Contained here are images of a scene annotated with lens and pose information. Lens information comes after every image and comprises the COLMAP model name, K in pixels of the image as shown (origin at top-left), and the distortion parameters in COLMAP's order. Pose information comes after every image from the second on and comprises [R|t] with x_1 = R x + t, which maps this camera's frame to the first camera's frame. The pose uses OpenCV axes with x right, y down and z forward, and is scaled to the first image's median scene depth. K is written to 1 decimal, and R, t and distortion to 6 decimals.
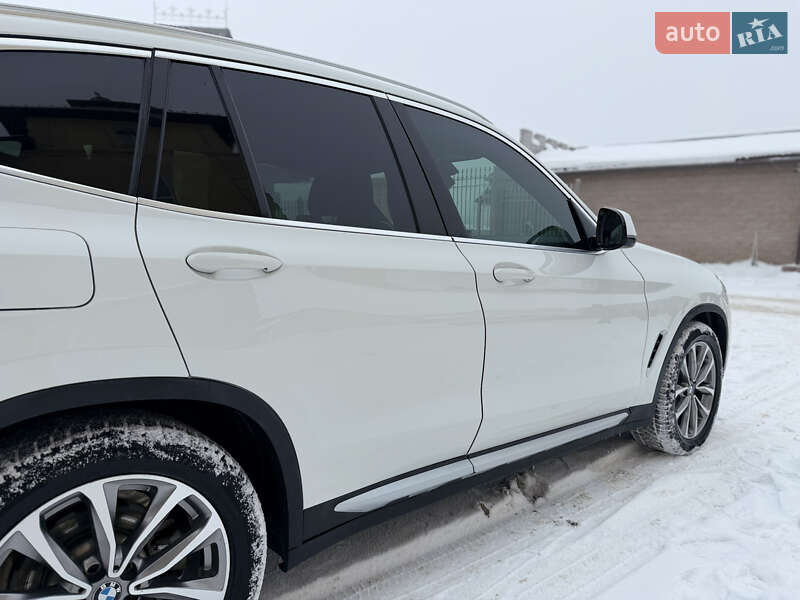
lens RADIAL K [[561.6, 0, 400.2], [0, 561.6, 292.0], [0, 0, 1]] dist [0.057771, -0.076615]
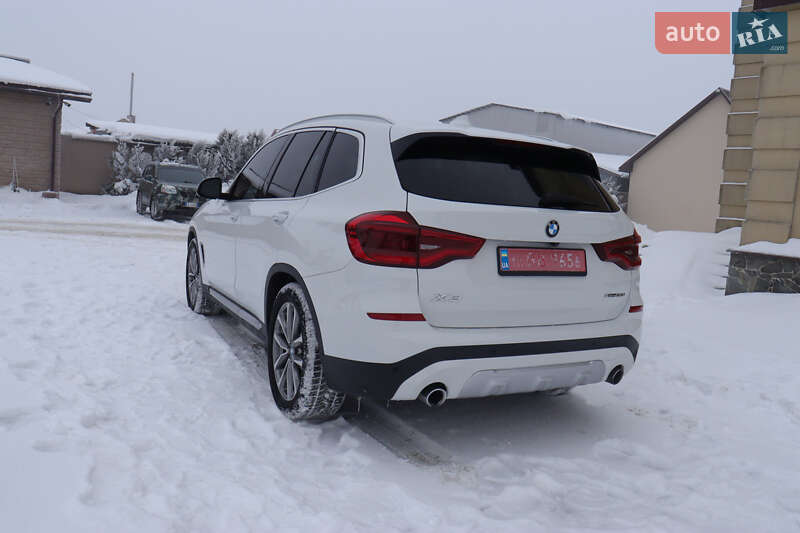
lens RADIAL K [[643.9, 0, 393.0], [0, 643.9, 265.6], [0, 0, 1]] dist [-0.076615, 0.001503]
pose [[0.251195, -0.104345, 0.962296, -1.776238], [0.019722, 0.994518, 0.102691, -0.106262], [-0.967736, -0.006817, 0.251876, 0.409035]]
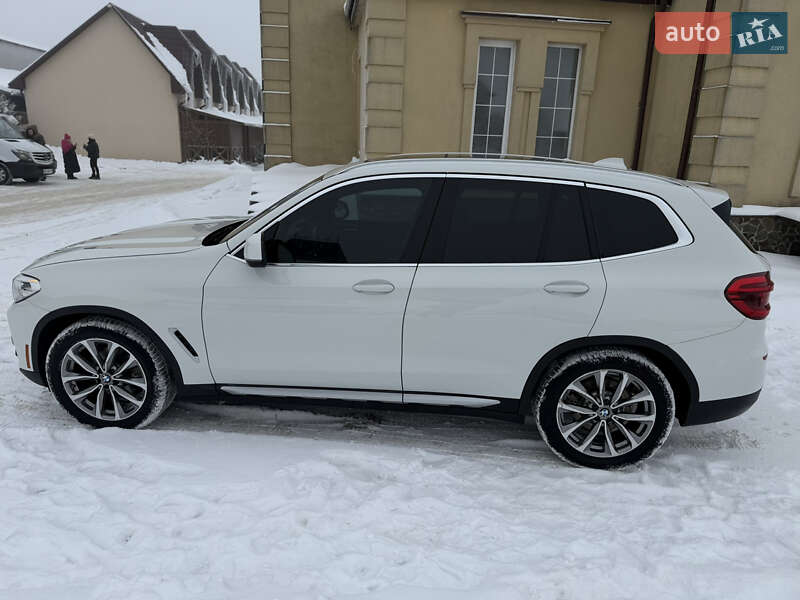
lens RADIAL K [[561.6, 0, 398.7], [0, 561.6, 305.3], [0, 0, 1]] dist [0.057771, -0.076615]
pose [[-0.695602, -0.244278, 0.675622, -1.075079], [0.014757, 0.935362, 0.353383, -0.427327], [-0.718275, 0.255784, -0.647036, 1.900576]]
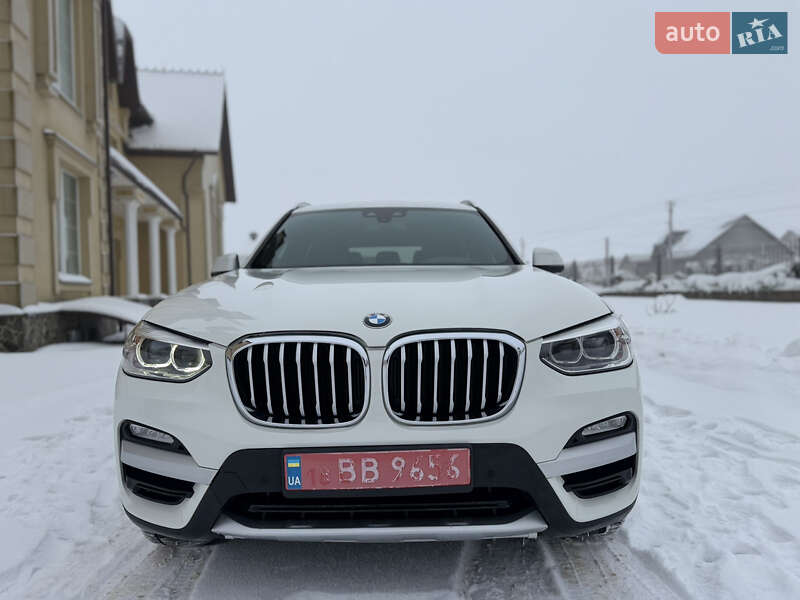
lens RADIAL K [[561.6, 0, 397.2], [0, 561.6, 302.1], [0, 0, 1]] dist [0.057771, -0.076615]
pose [[-0.644742, 0.008537, -0.764353, 1.018233], [-0.057883, 0.996521, 0.059955, -0.113391], [0.762206, 0.082898, -0.642005, 1.921059]]
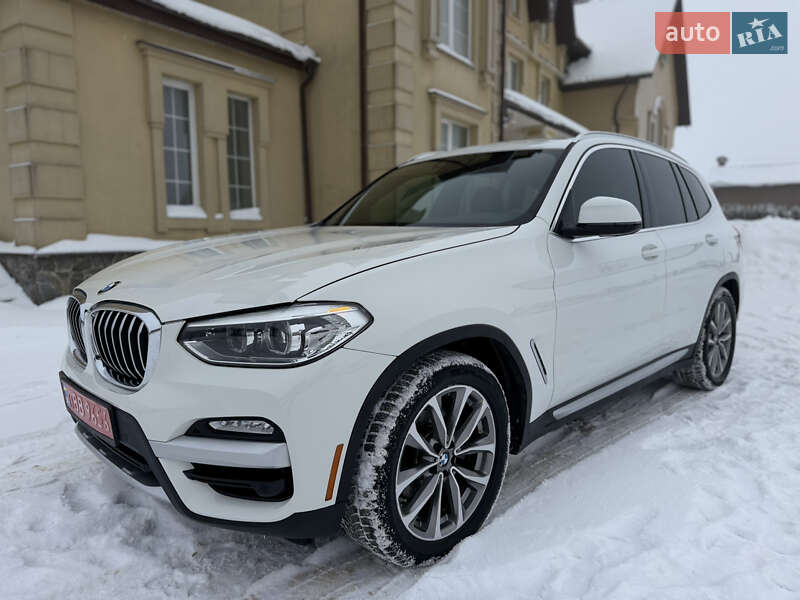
lens RADIAL K [[561.6, 0, 401.9], [0, 561.6, 301.5], [0, 0, 1]] dist [0.057771, -0.076615]
pose [[-0.996972, -0.006655, -0.077472, 0.260590], [-0.023041, 0.976870, 0.212589, -0.199961], [0.074265, 0.213731, -0.974066, 2.246993]]
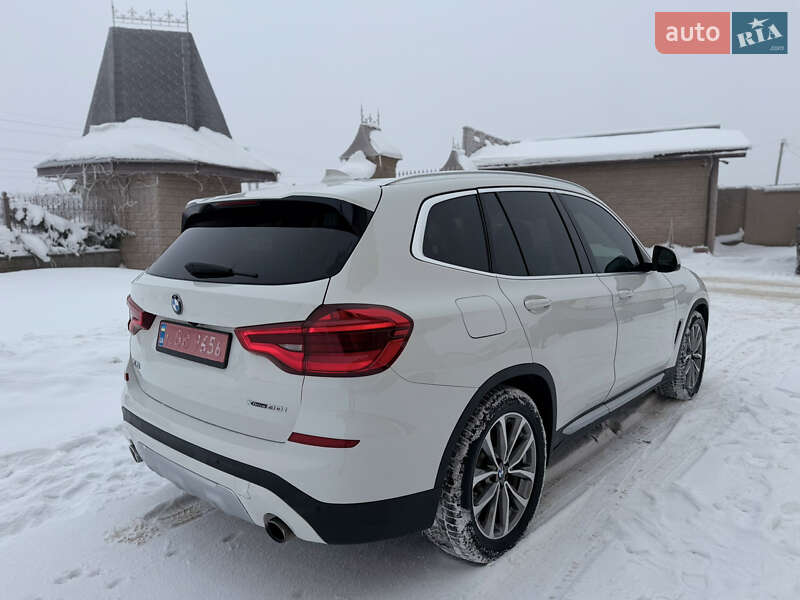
lens RADIAL K [[561.6, 0, 406.7], [0, 561.6, 298.6], [0, 0, 1]] dist [0.057771, -0.076615]
pose [[0.988221, -0.047759, 0.145391, -0.484511], [0.042396, 0.998309, 0.039761, -0.078253], [-0.147044, -0.033129, 0.988575, -0.401050]]
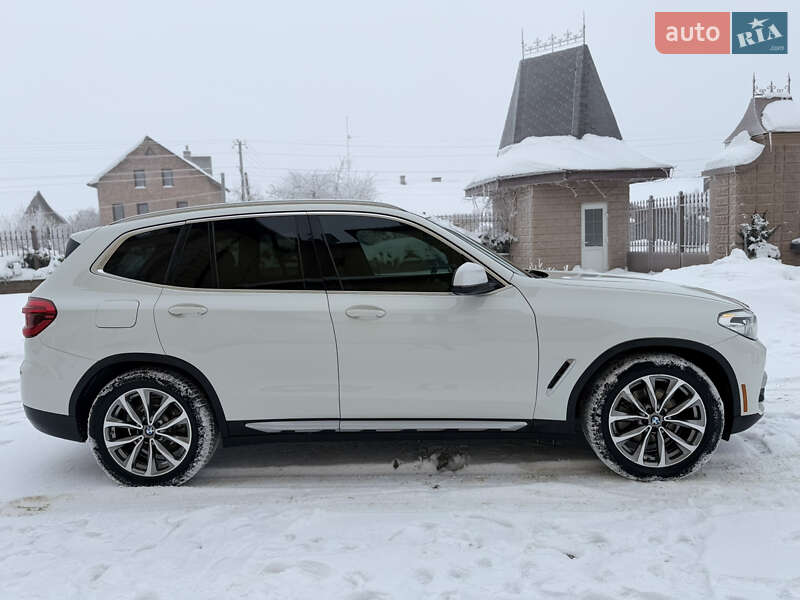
lens RADIAL K [[561.6, 0, 395.8], [0, 561.6, 301.1], [0, 0, 1]] dist [0.057771, -0.076615]
pose [[0.720817, 0.020495, -0.692822, 0.983426], [-0.003513, 0.999658, 0.025917, -0.076271], [0.693117, -0.016248, 0.720642, -0.066807]]
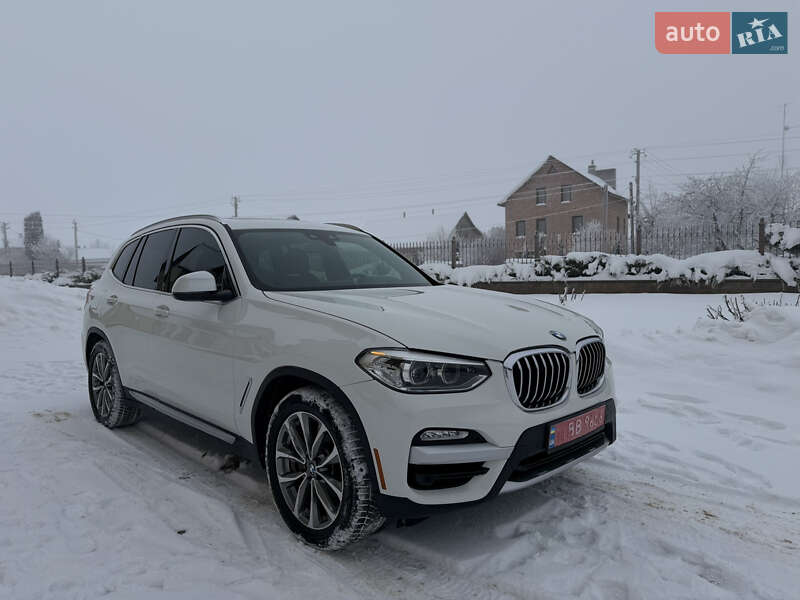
lens RADIAL K [[561.6, 0, 395.3], [0, 561.6, 295.6], [0, 0, 1]] dist [0.057771, -0.076615]
pose [[0.059086, 0.024953, -0.997941, 1.516331], [-0.067348, 0.997509, 0.020954, -0.125781], [0.995978, 0.065971, 0.060620, 1.180326]]
